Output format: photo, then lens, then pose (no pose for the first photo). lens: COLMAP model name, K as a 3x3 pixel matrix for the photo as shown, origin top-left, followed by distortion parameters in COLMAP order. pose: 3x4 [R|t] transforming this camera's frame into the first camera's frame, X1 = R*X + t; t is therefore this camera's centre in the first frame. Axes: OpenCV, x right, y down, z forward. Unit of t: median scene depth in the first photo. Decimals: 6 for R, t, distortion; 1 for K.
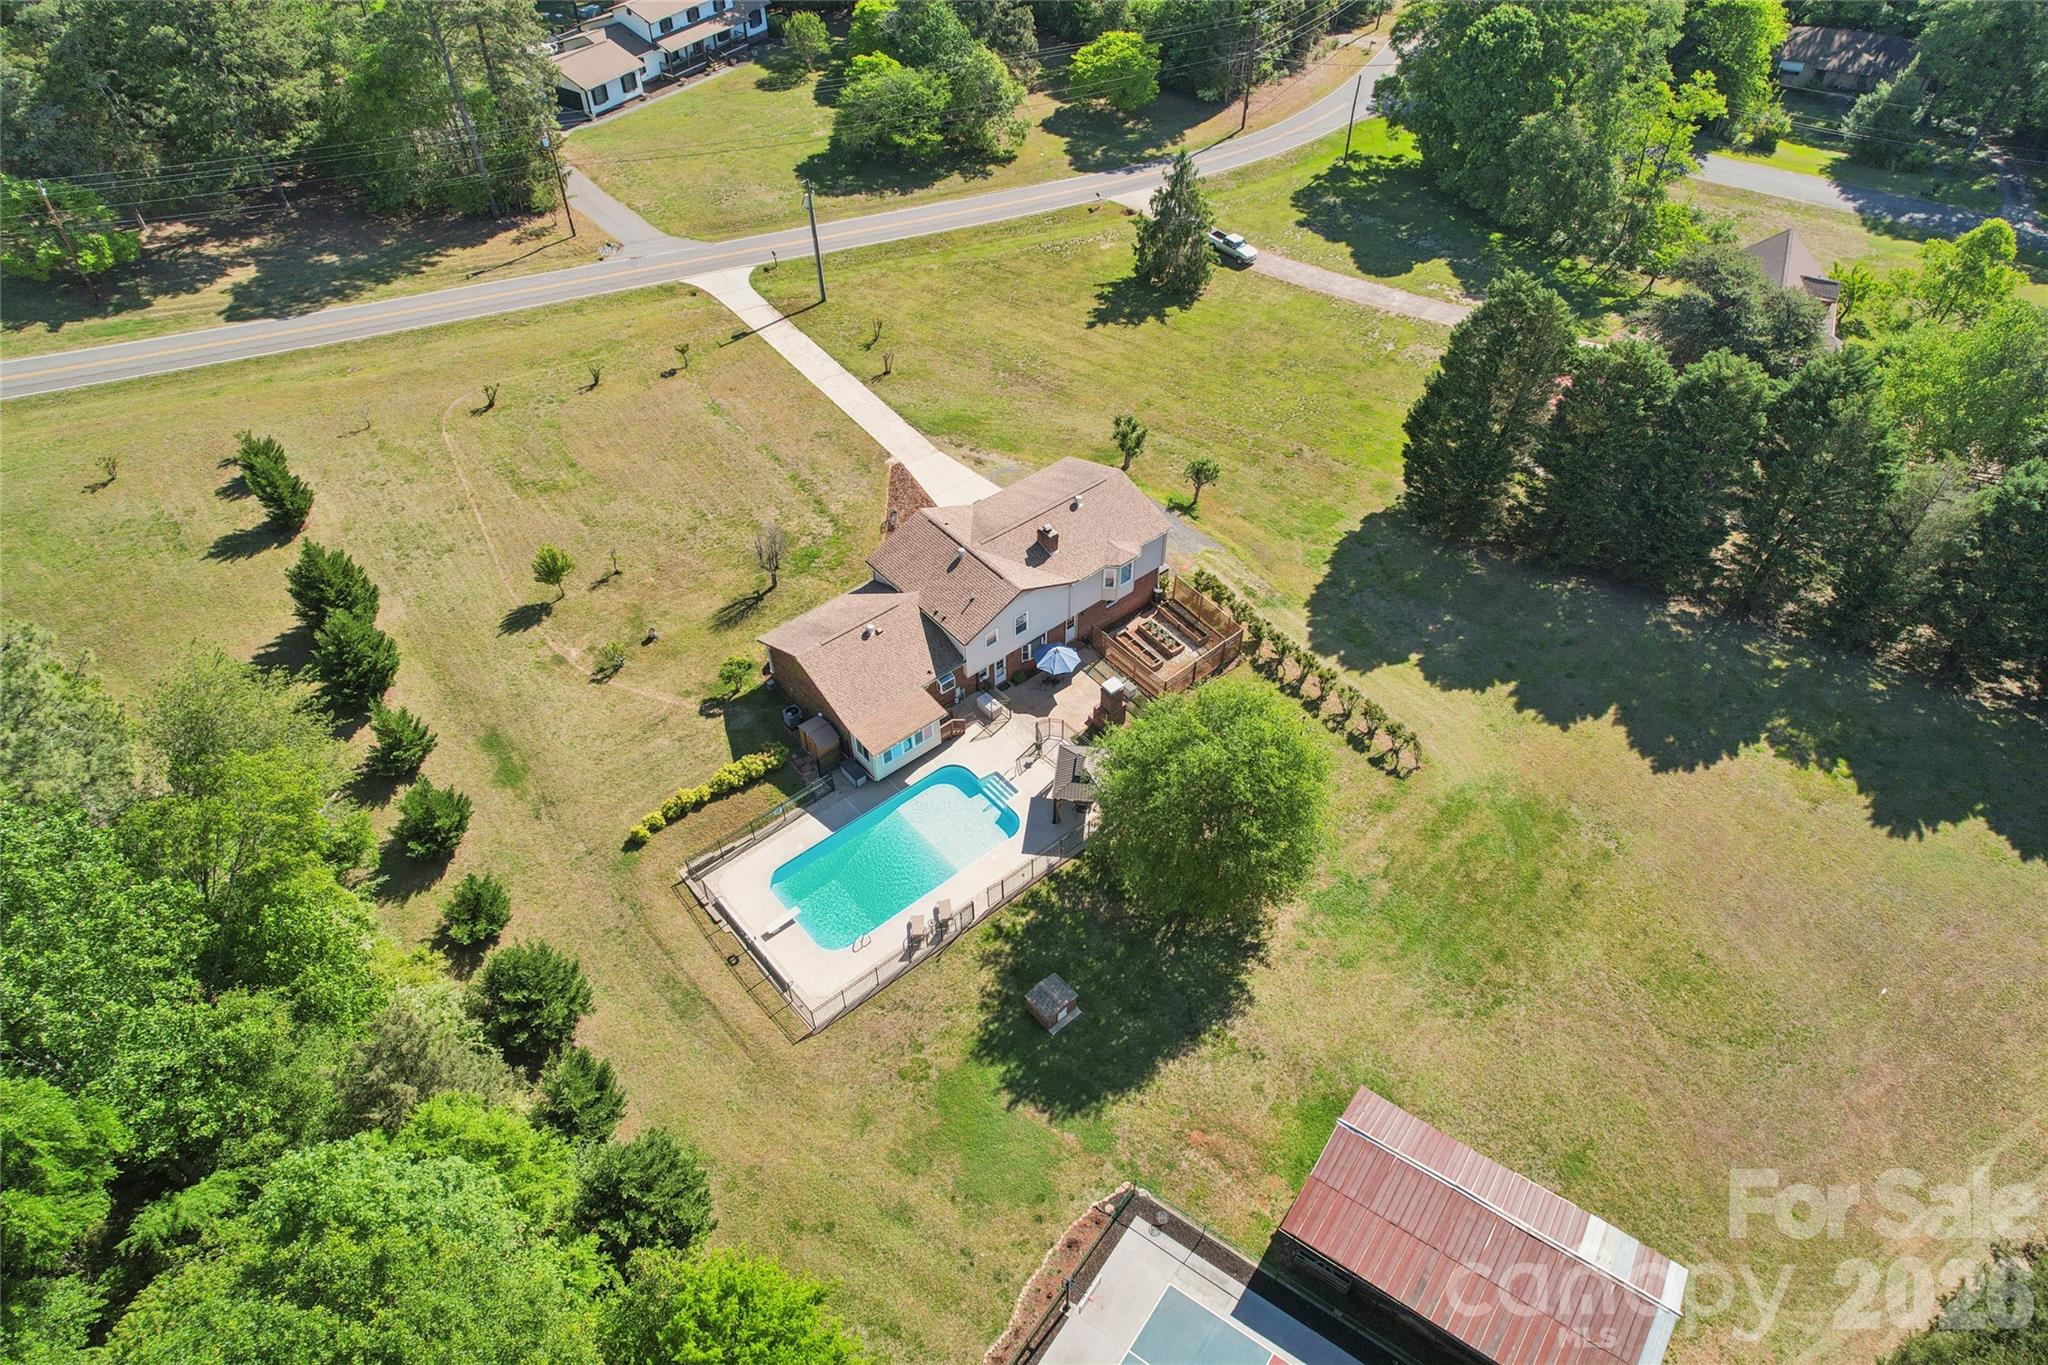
lens RADIAL K [[1306.3, 0, 1024.0], [0, 1306.3, 682.5], [0, 0, 1]] dist [-0.044177, -0.000087]
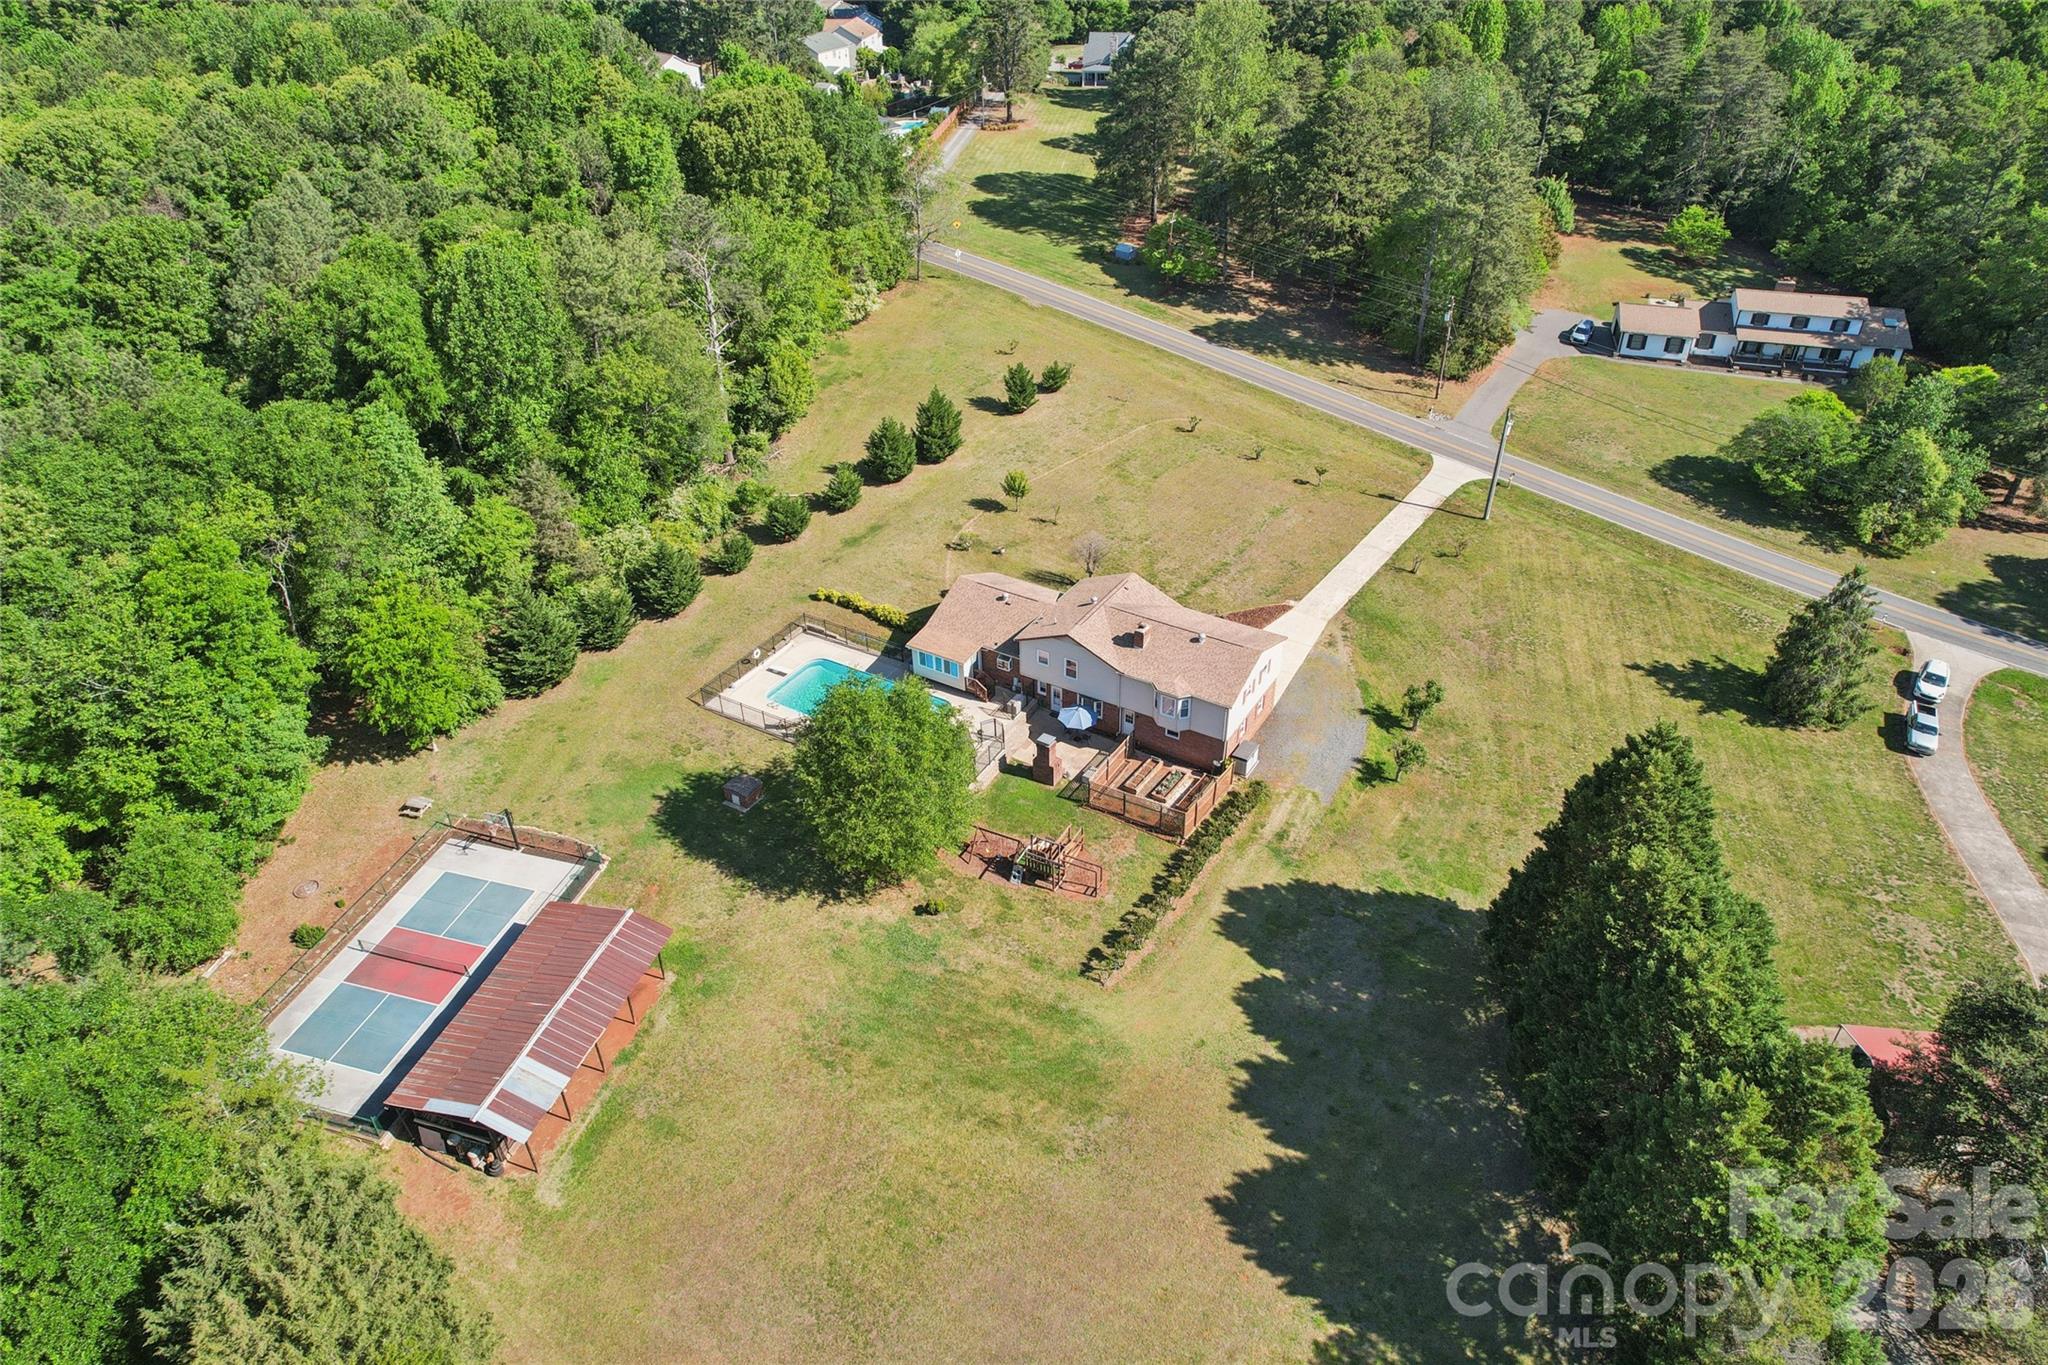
lens RADIAL K [[1306.3, 0, 1024.0], [0, 1306.3, 682.5], [0, 0, 1]] dist [-0.044177, -0.000087]
pose [[0.322977, 0.531674, -0.782949, 0.887986], [-0.668196, 0.713970, 0.209192, -0.247303], [0.670224, 0.455599, 0.585858, 0.288884]]
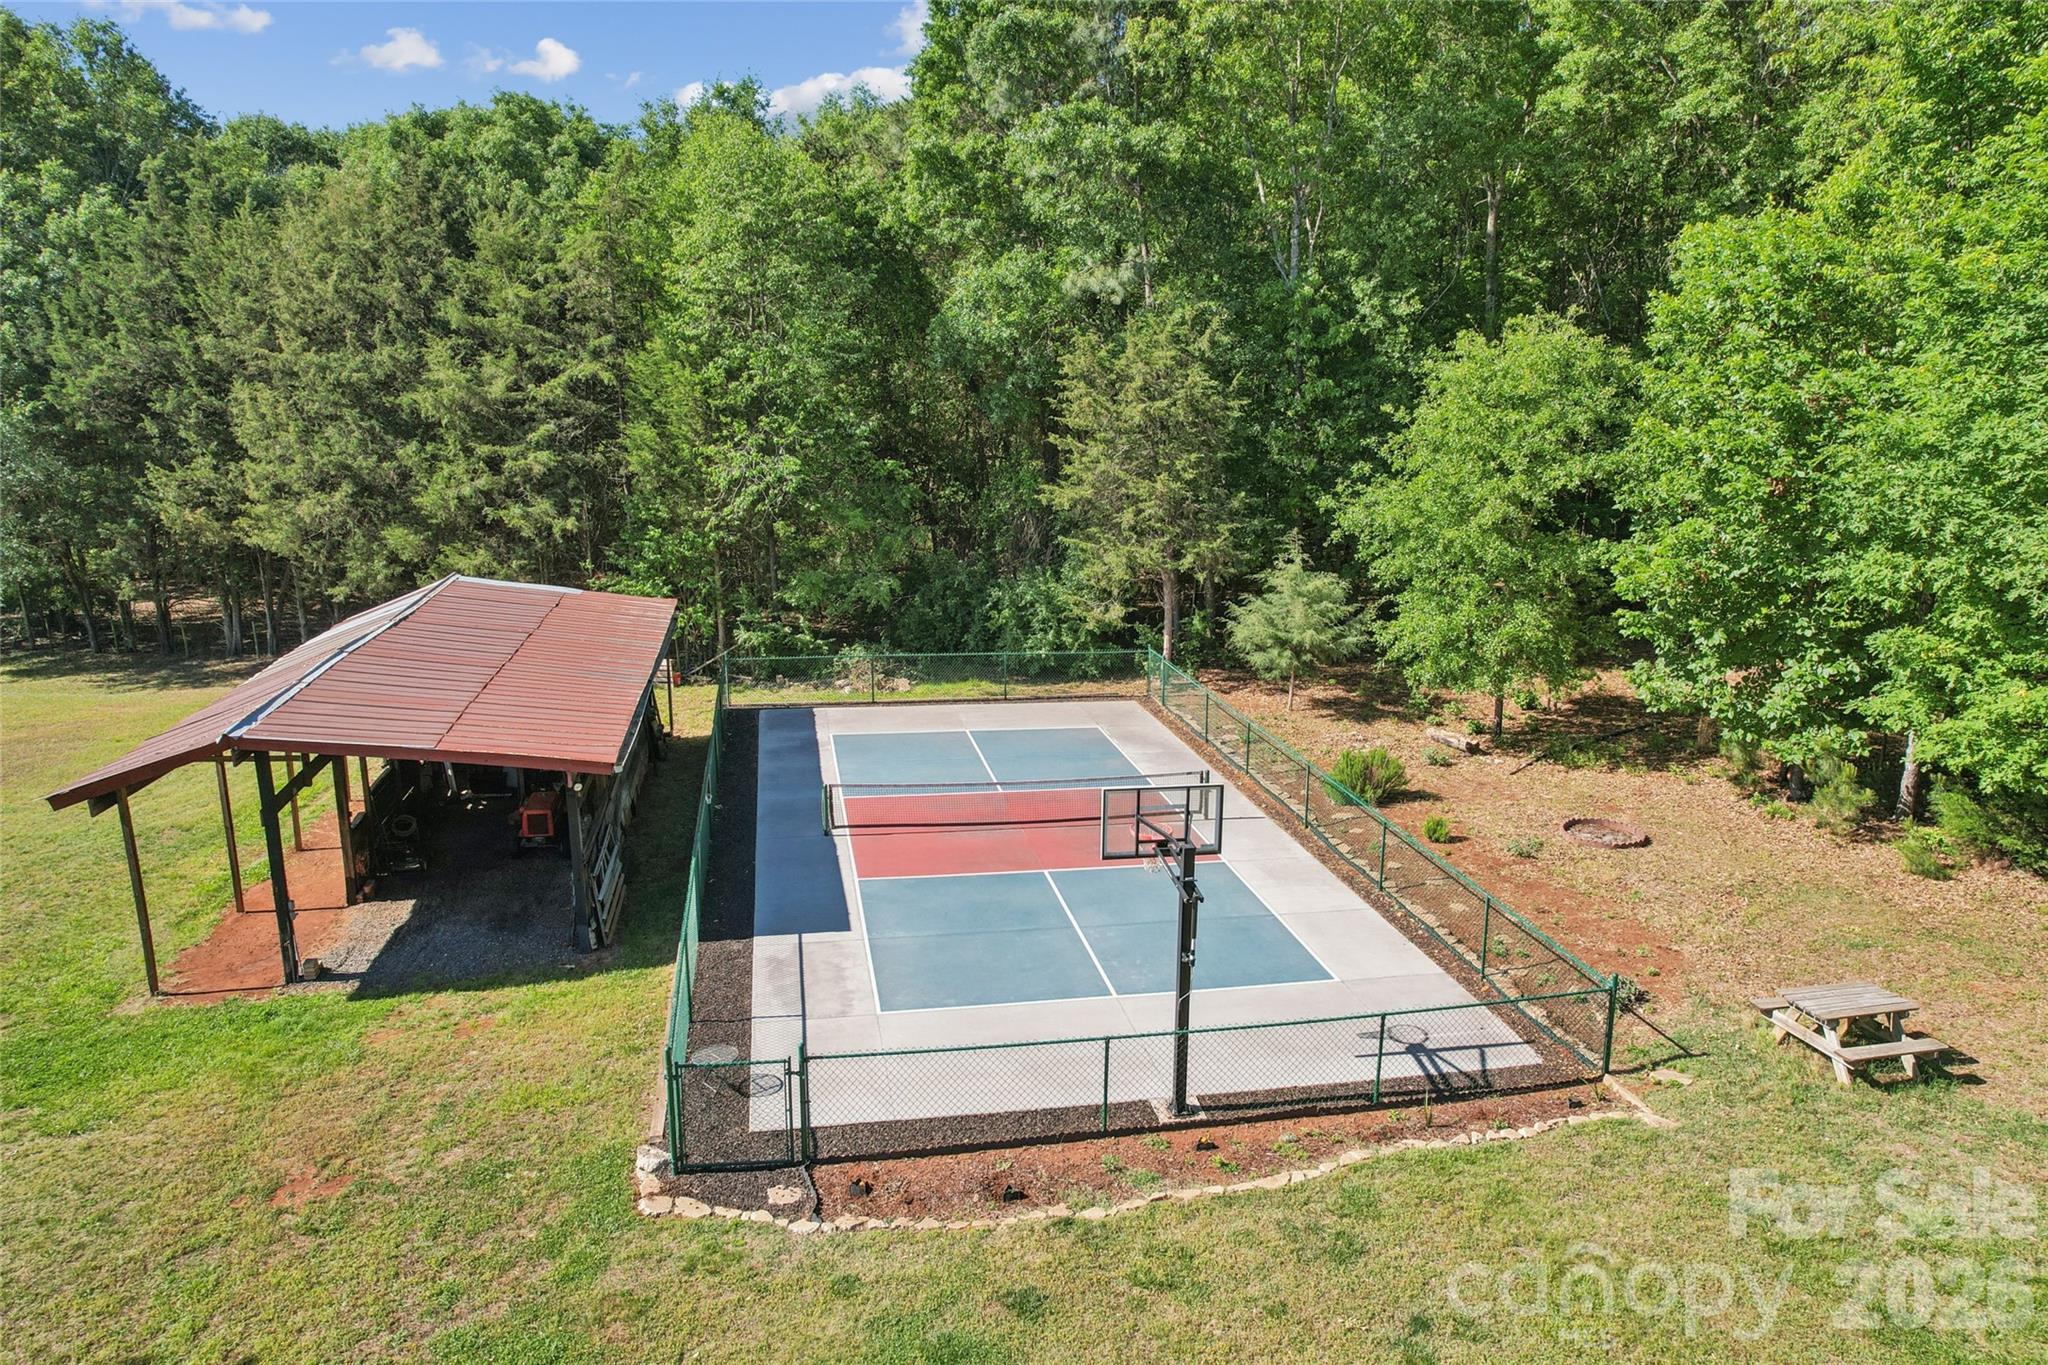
lens RADIAL K [[1306.3, 0, 1024.0], [0, 1306.3, 682.5], [0, 0, 1]] dist [-0.044177, -0.000087]
pose [[-0.709704, -0.167977, 0.684182, -0.083467], [0.492406, 0.576277, 0.652259, 0.155414], [-0.503842, 0.799805, -0.326273, 0.709295]]
